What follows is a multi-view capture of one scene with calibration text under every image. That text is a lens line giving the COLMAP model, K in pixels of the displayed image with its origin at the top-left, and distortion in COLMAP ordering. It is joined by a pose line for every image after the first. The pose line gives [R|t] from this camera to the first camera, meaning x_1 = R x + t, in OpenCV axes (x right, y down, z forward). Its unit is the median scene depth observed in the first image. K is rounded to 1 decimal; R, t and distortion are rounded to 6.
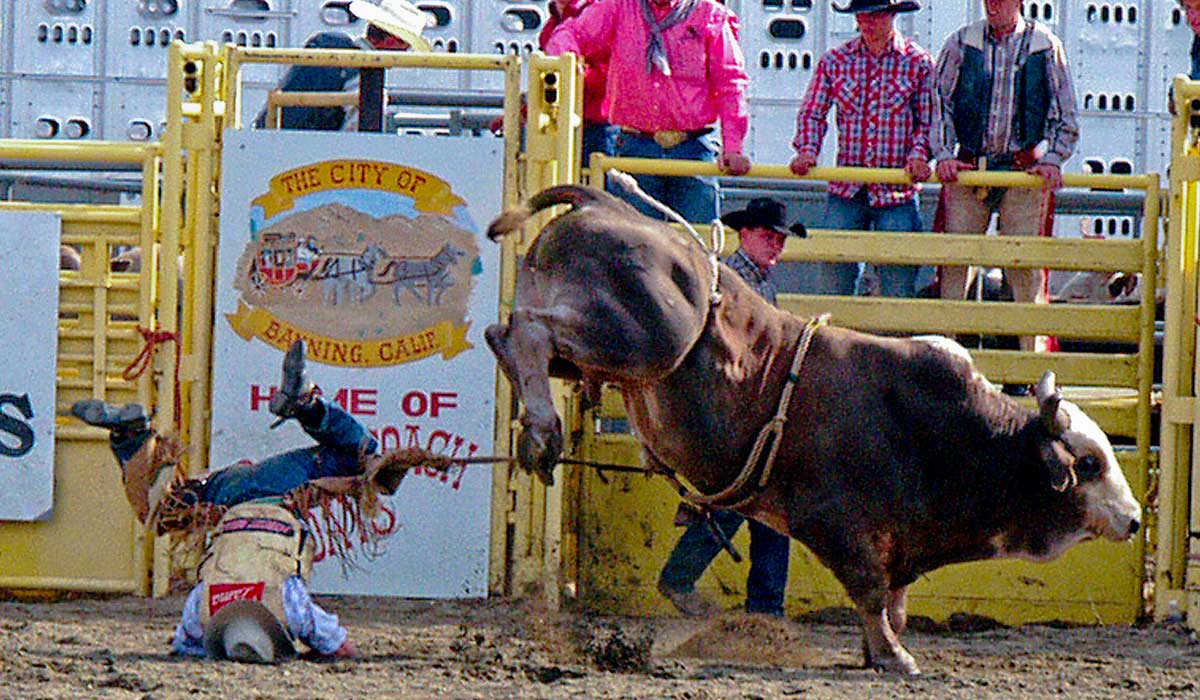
lens RADIAL K [[5730.8, 0, 600.0], [0, 5730.8, 350.0], [0, 0, 1]] dist [-0.117416, -7.041471]
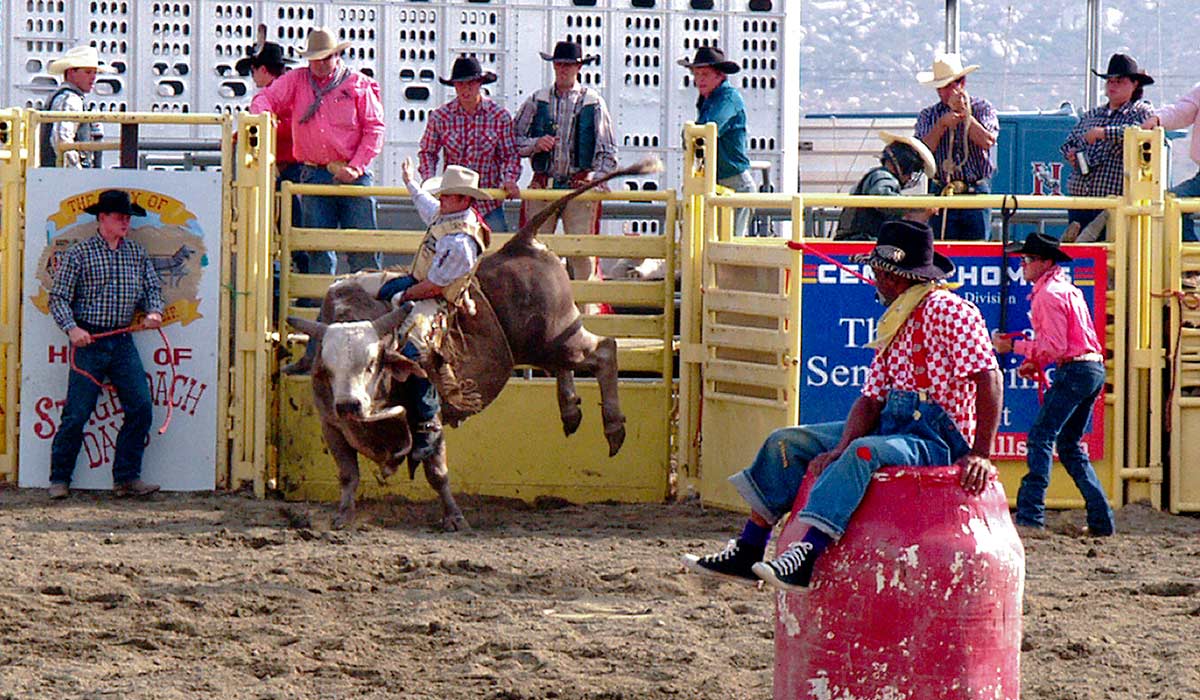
lens RADIAL K [[5730.8, 0, 600.0], [0, 5730.8, 350.0], [0, 0, 1]] dist [-0.117416, -7.041471]
pose [[0.998444, -0.014639, 0.053799, 0.000106], [0.014721, 0.999891, -0.001122, 0.010953], [-0.053777, 0.001913, 0.998551, -0.444830]]
